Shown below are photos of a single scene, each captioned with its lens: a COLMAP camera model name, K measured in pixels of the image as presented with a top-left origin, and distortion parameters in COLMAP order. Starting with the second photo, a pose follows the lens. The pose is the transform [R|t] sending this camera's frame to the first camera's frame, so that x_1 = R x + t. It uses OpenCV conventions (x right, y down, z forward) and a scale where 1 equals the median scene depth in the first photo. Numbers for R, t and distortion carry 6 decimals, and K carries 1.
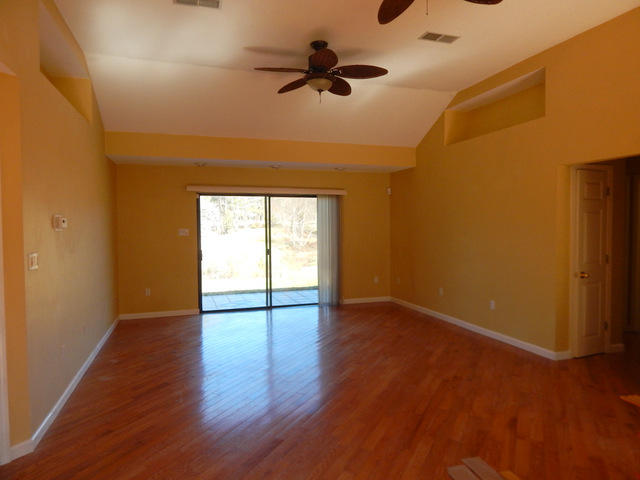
lens RADIAL K [[427.9, 0, 318.9], [0, 427.9, 242.0], [0, 0, 1]] dist [0.006704, 0.000608]
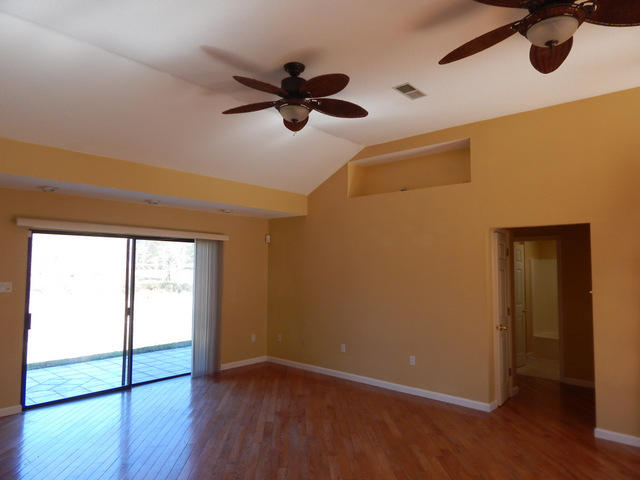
lens RADIAL K [[427.9, 0, 318.2], [0, 427.9, 239.1], [0, 0, 1]] dist [0.006704, 0.000608]
pose [[0.861491, 0.047059, 0.505587, -0.232591], [0.006878, 0.994523, -0.104288, -0.024044], [-0.507726, 0.093320, 0.856450, 0.180847]]
